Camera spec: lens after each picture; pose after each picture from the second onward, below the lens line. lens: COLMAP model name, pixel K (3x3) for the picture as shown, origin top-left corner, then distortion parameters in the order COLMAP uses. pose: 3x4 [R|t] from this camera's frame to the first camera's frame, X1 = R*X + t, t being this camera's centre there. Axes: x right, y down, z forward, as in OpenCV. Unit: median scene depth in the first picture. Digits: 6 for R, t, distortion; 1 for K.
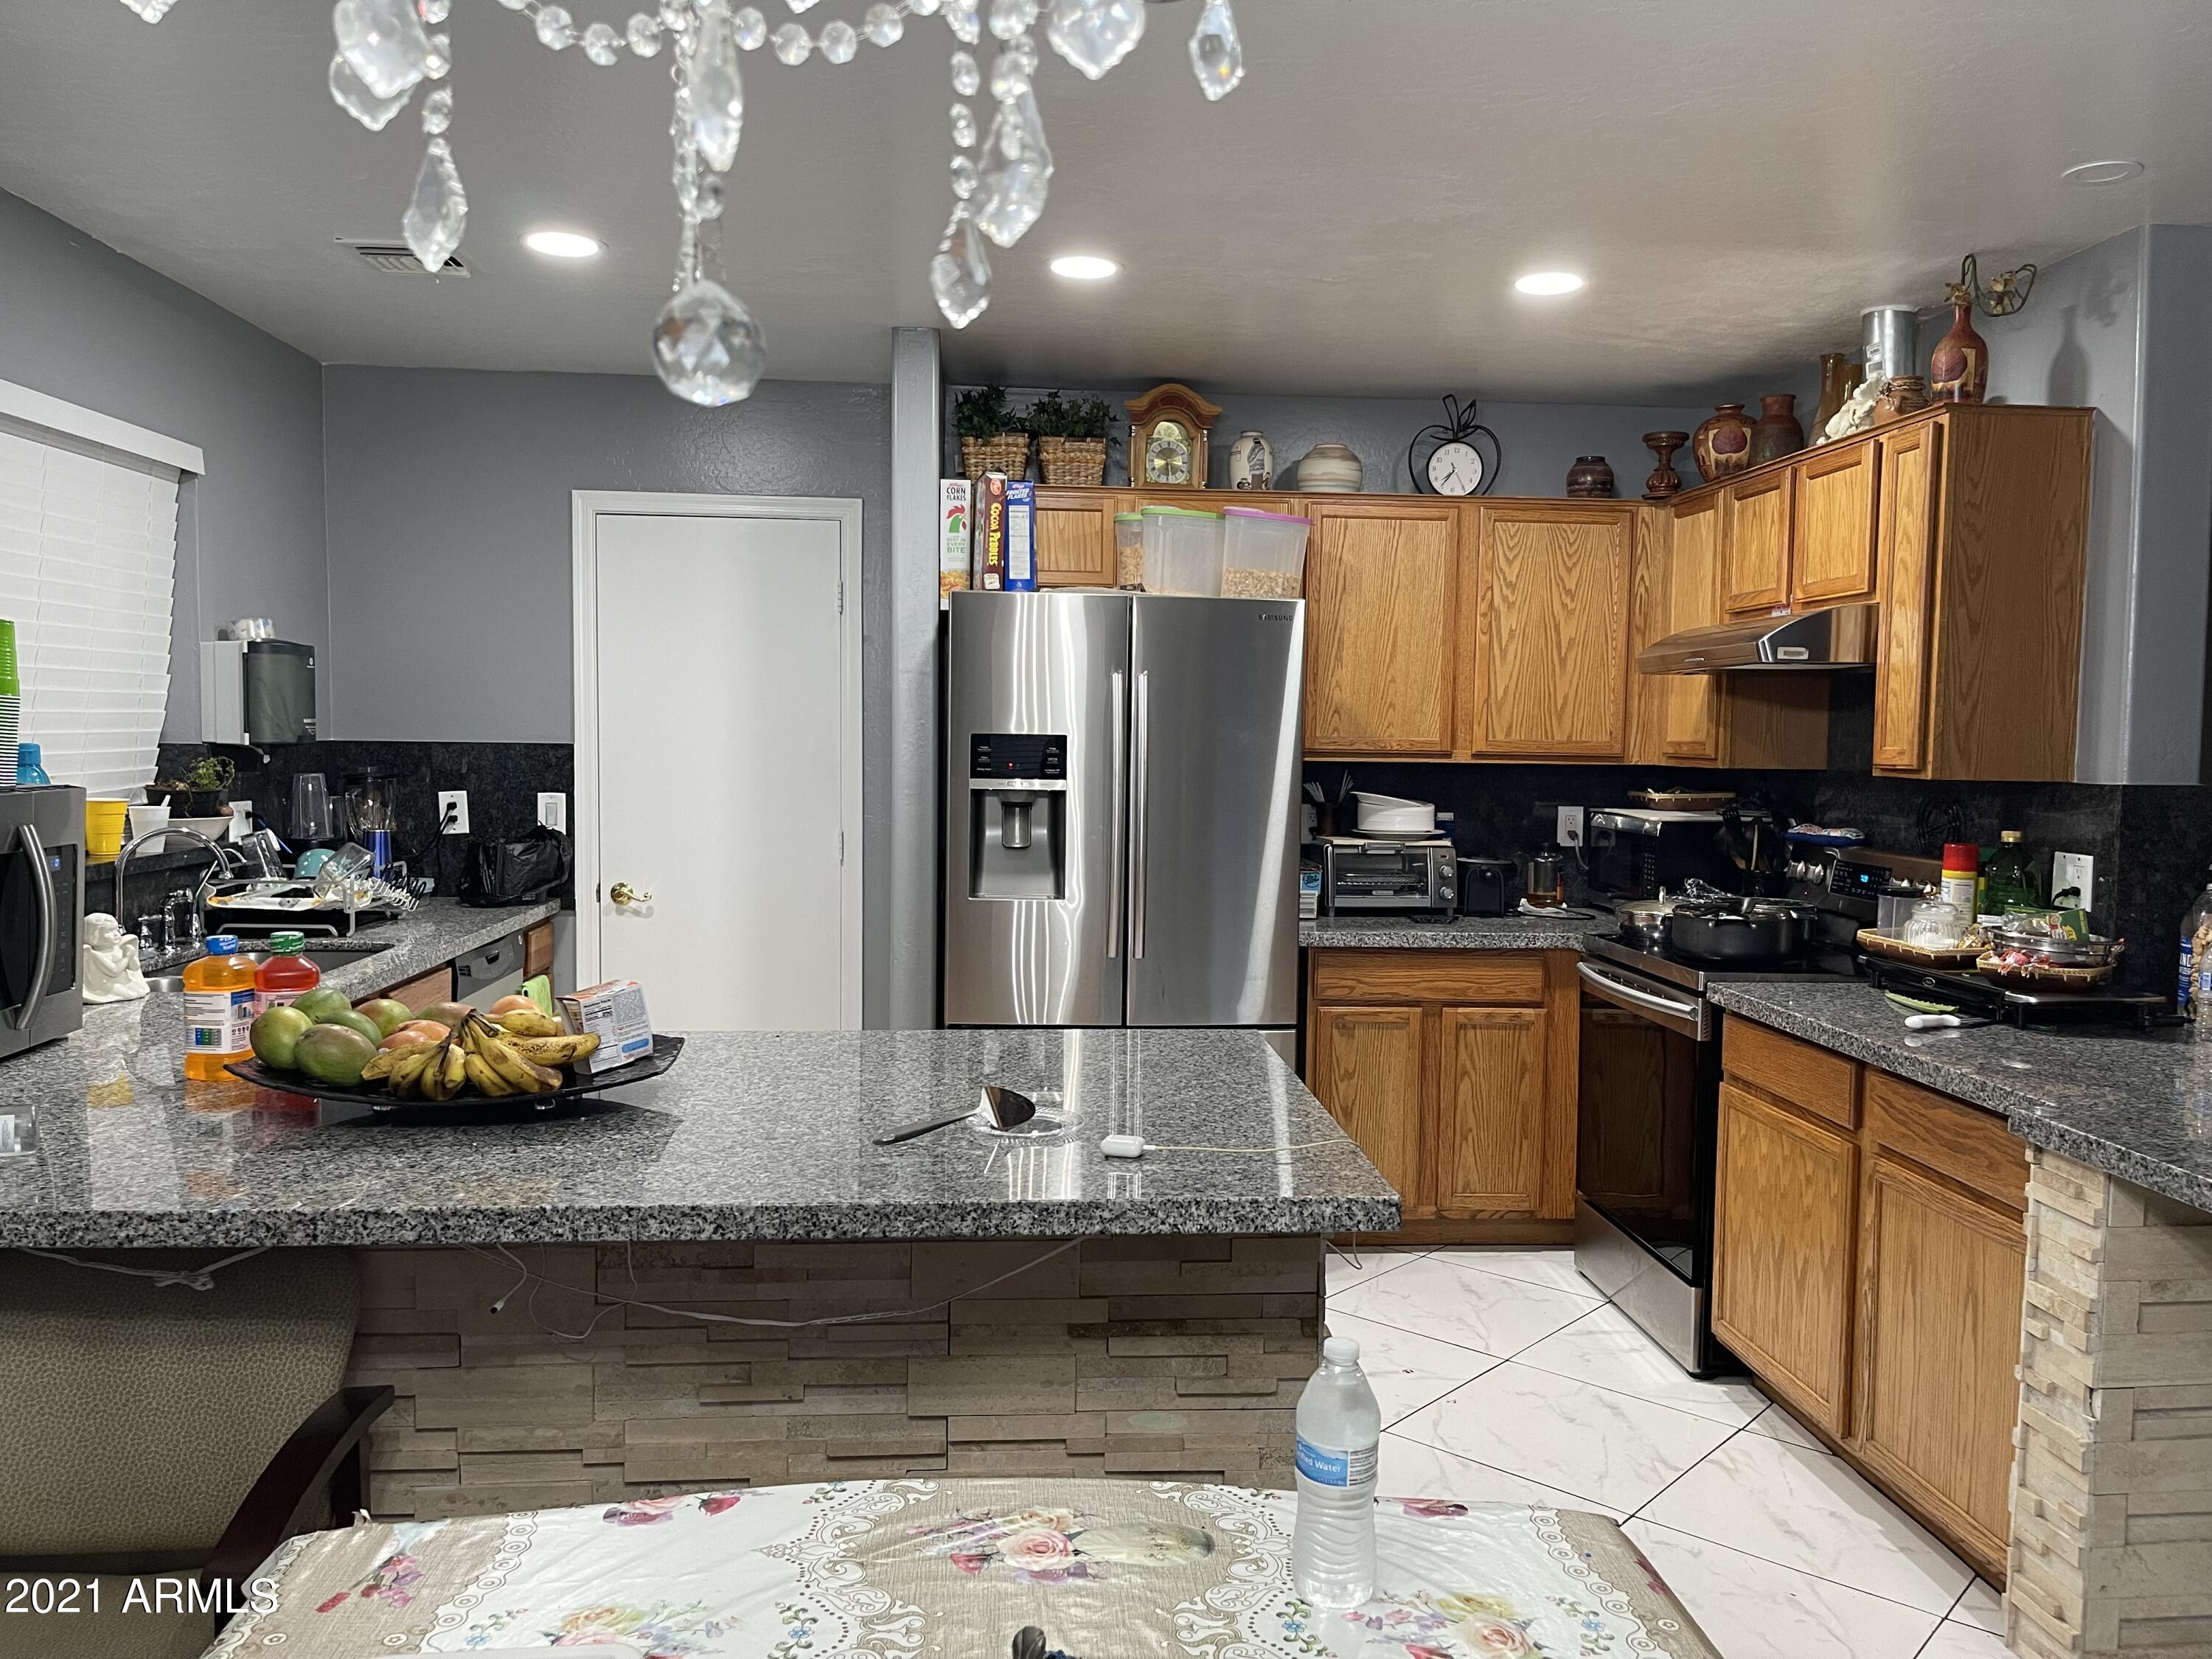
lens RADIAL K [[1674.0, 0, 1106.0], [0, 1674.0, 829.5], [0, 0, 1]] dist [0.044093, -0.071395]
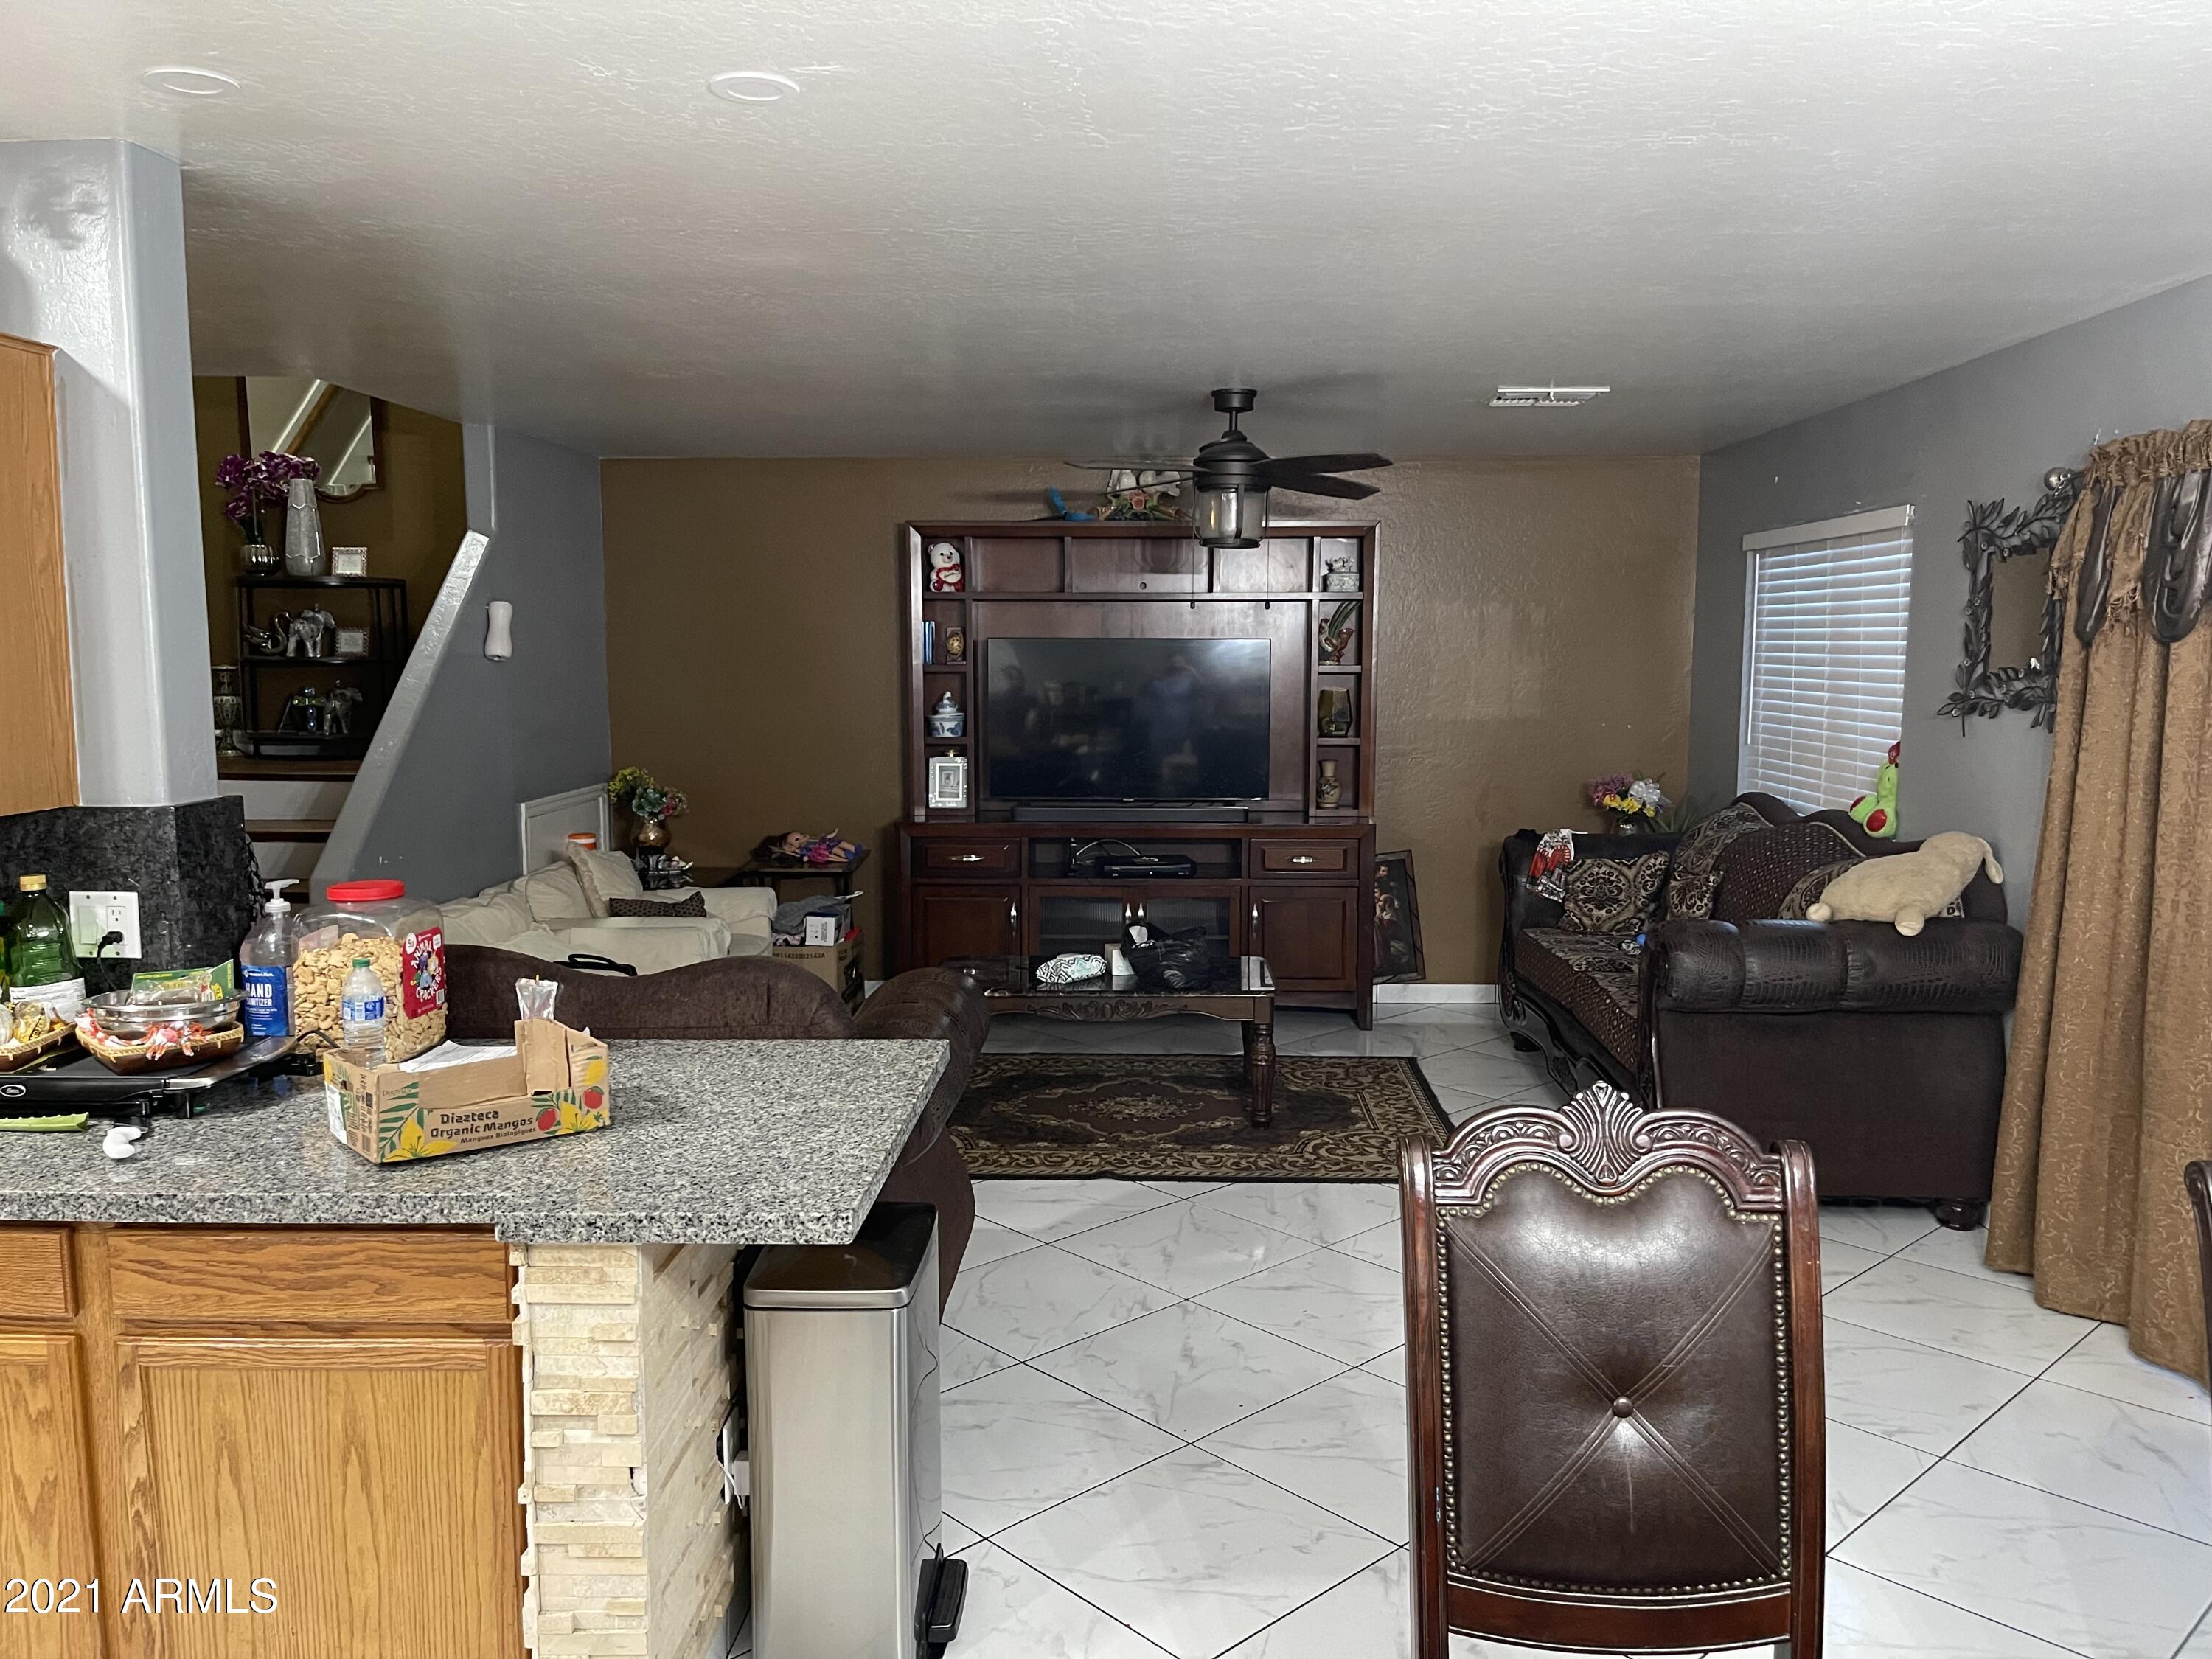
lens RADIAL K [[1674.0, 0, 1106.0], [0, 1674.0, 829.5], [0, 0, 1]] dist [0.044093, -0.071395]
pose [[0.091182, -0.124789, 0.987985, -0.223588], [0.061280, 0.990940, 0.119507, -0.096641], [-0.993947, 0.049647, 0.098003, 0.483276]]
